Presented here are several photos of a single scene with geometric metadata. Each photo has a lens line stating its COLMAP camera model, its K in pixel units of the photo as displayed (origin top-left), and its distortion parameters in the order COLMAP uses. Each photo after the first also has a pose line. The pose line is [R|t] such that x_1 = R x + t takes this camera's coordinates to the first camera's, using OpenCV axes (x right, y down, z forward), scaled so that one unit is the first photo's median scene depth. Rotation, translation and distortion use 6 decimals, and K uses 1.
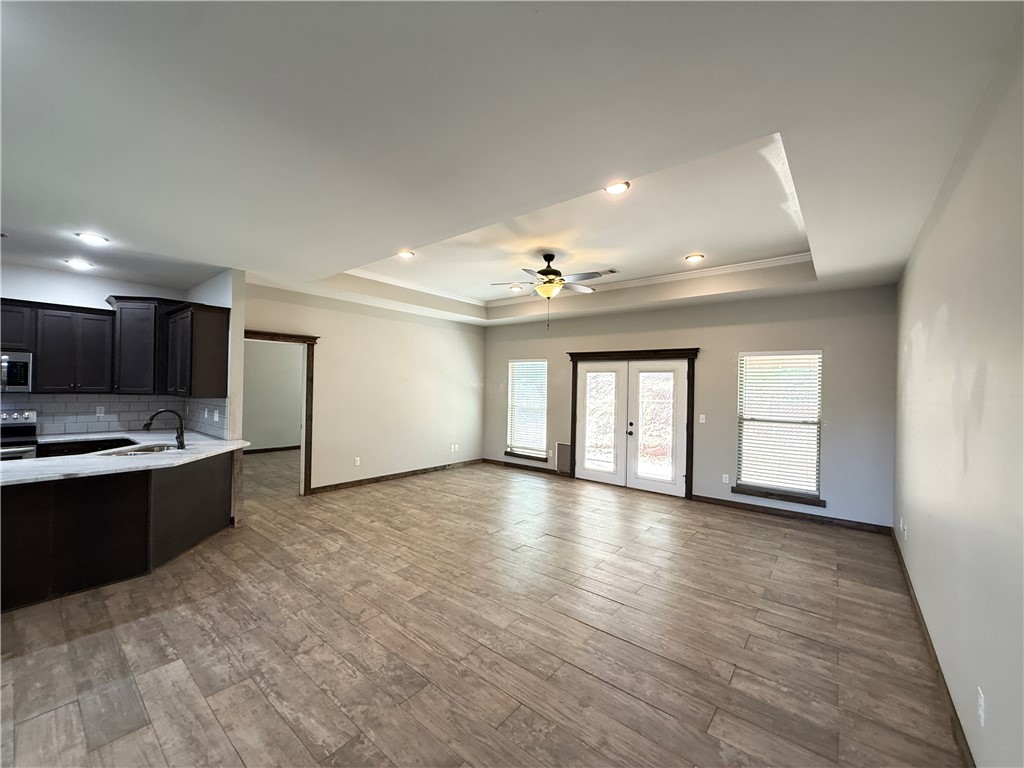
lens RADIAL K [[407.1, 0, 508.8], [0, 407.1, 384.7], [0, 0, 1]] dist [-0.000171, -0.000101]
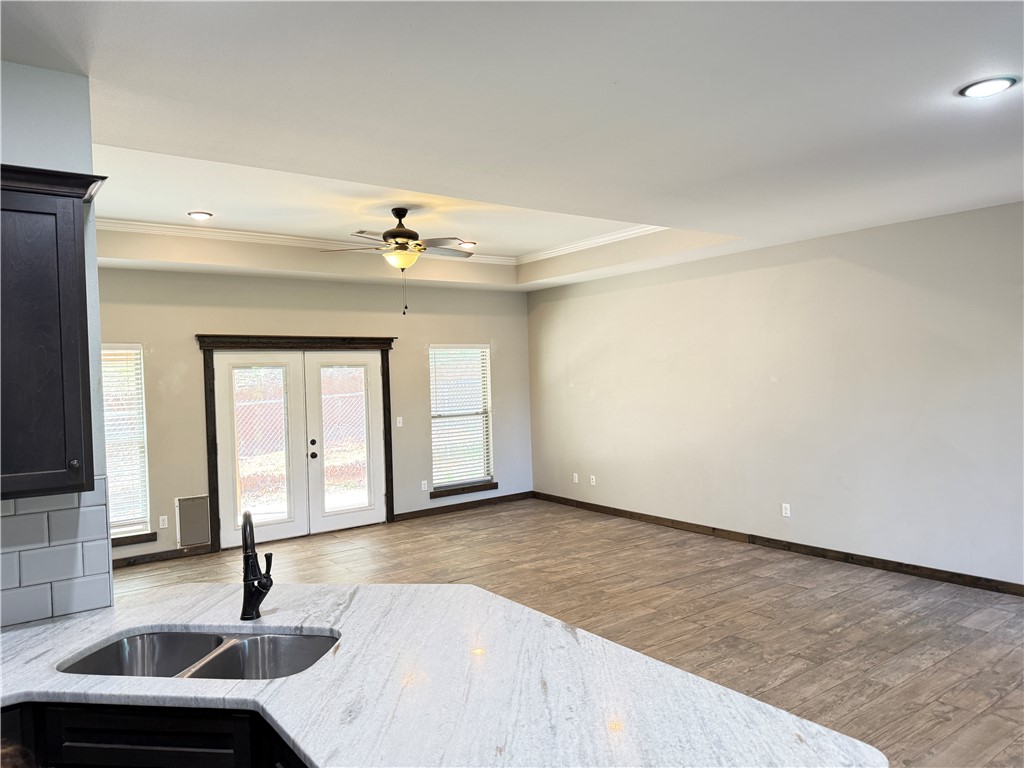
lens RADIAL K [[720.9, 0, 512.0], [0, 720.9, 384.0], [0, 0, 1]] dist [0.056795, -0.081393]
pose [[0.242407, -0.043822, 0.969185, -1.128230], [0.031950, 0.998798, 0.037170, -0.051956], [-0.969648, 0.021955, 0.243516, 0.514280]]
